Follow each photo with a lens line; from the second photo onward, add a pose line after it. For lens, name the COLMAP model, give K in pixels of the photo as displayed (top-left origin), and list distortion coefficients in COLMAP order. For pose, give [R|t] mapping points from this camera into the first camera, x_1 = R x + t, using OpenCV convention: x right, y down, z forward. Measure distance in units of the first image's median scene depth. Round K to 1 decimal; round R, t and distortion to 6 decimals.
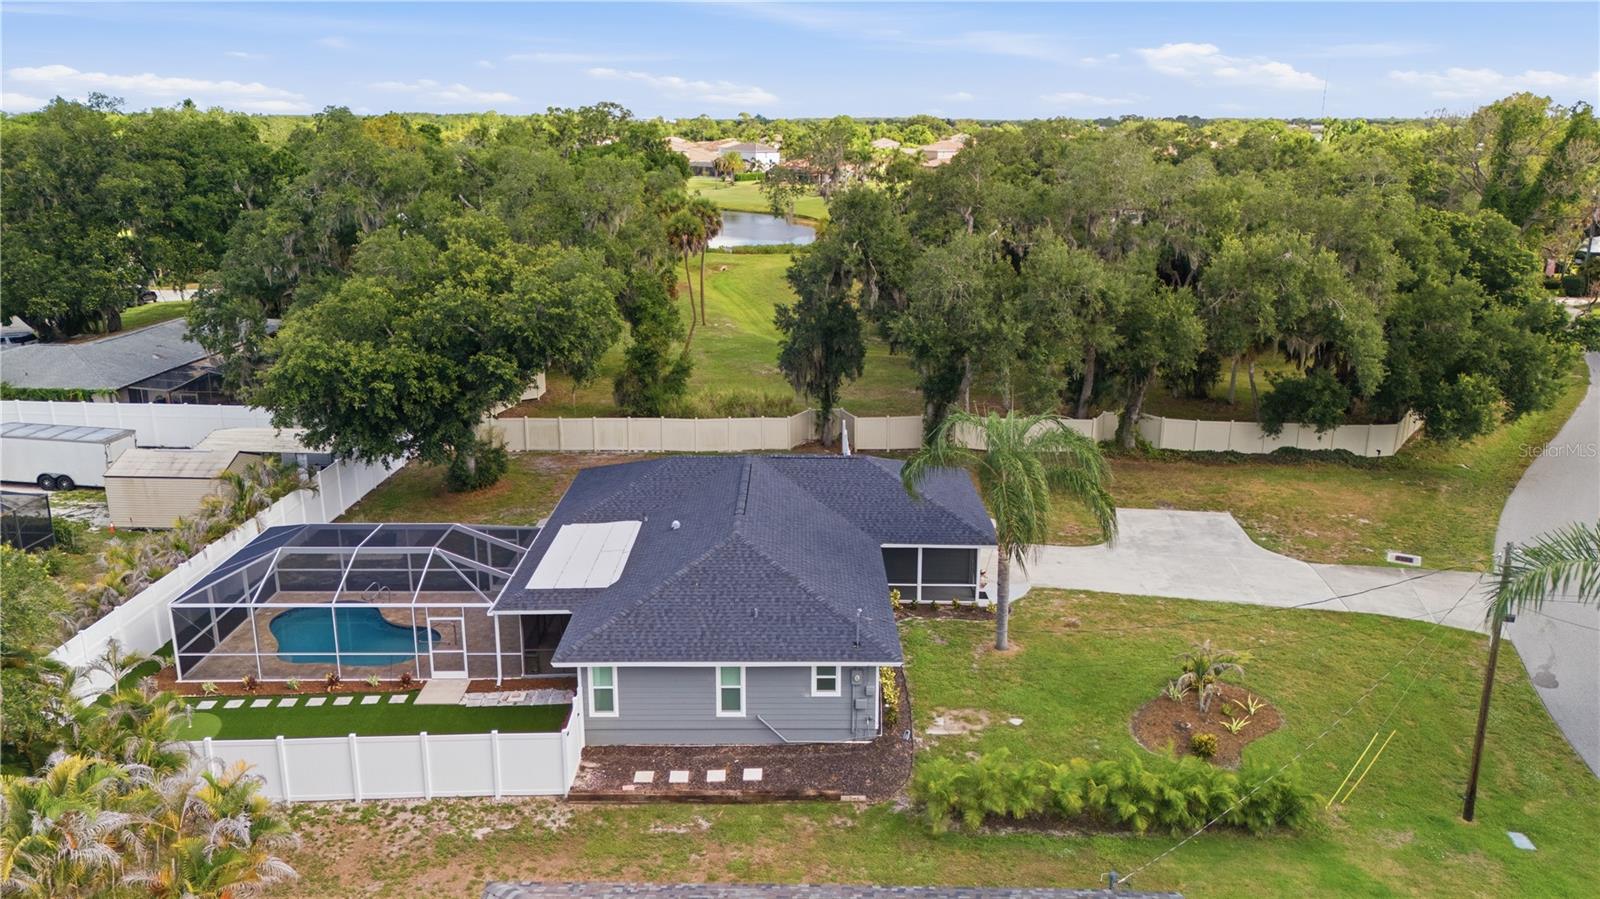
lens RADIAL K [[1189.5, 0, 800.0], [0, 1189.5, 449.5], [0, 0, 1]] dist [0.088797, -0.099125]
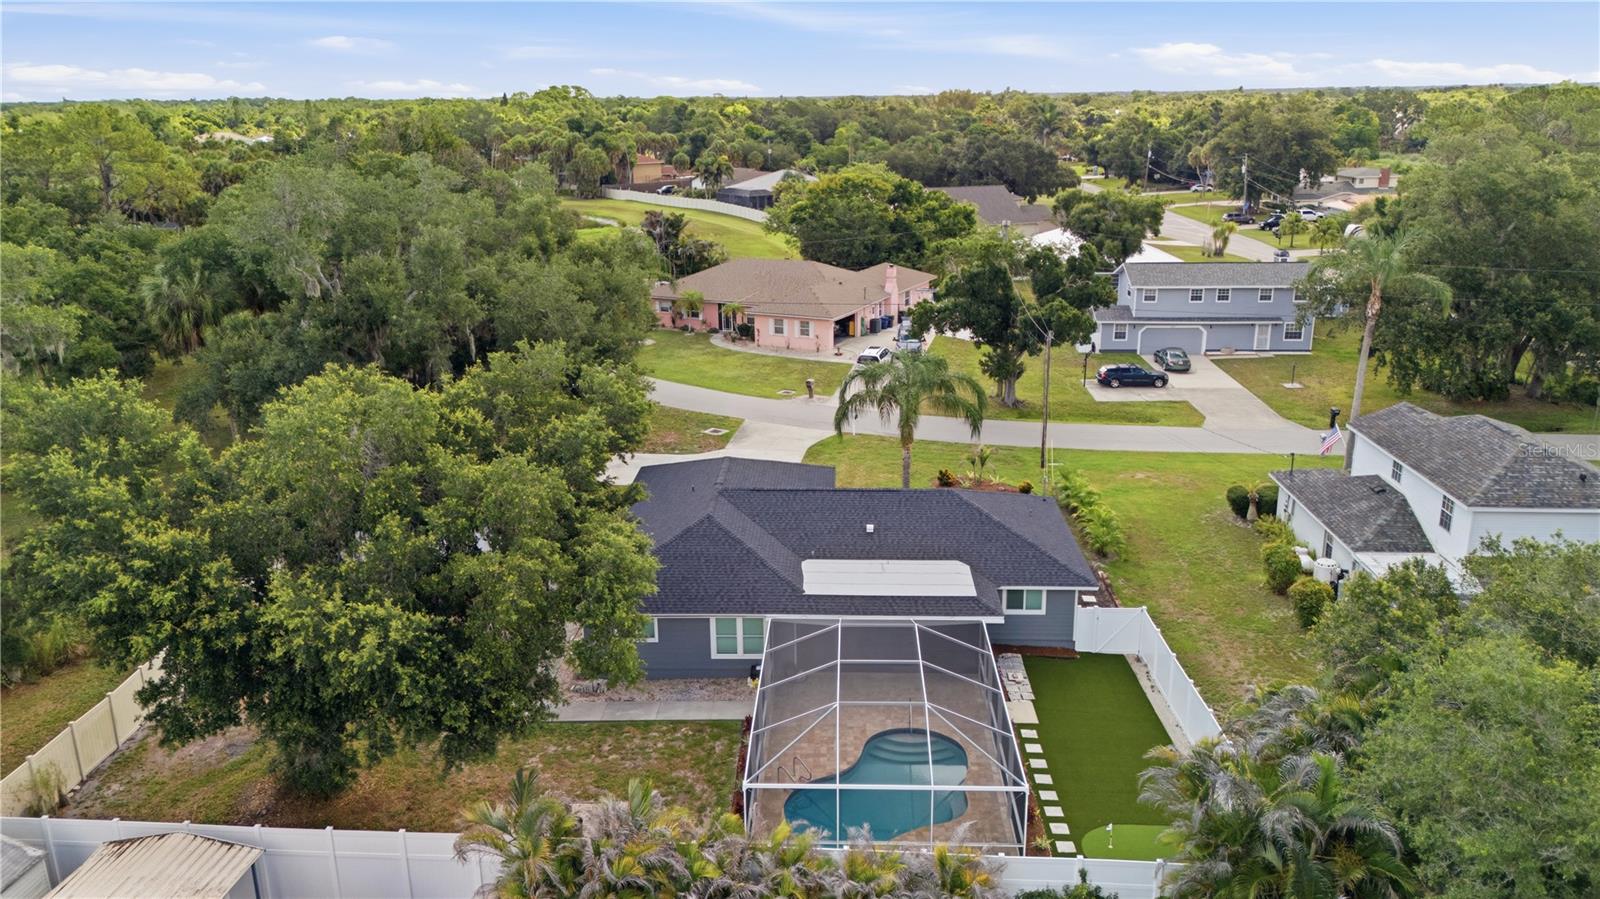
lens RADIAL K [[1189.5, 0, 800.0], [0, 1189.5, 449.5], [0, 0, 1]] dist [0.088797, -0.099125]
pose [[0.028341, -0.287173, 0.957459, -1.088629], [0.276473, 0.922731, 0.268573, -0.304304], [-0.960604, 0.257100, 0.105546, 0.878694]]
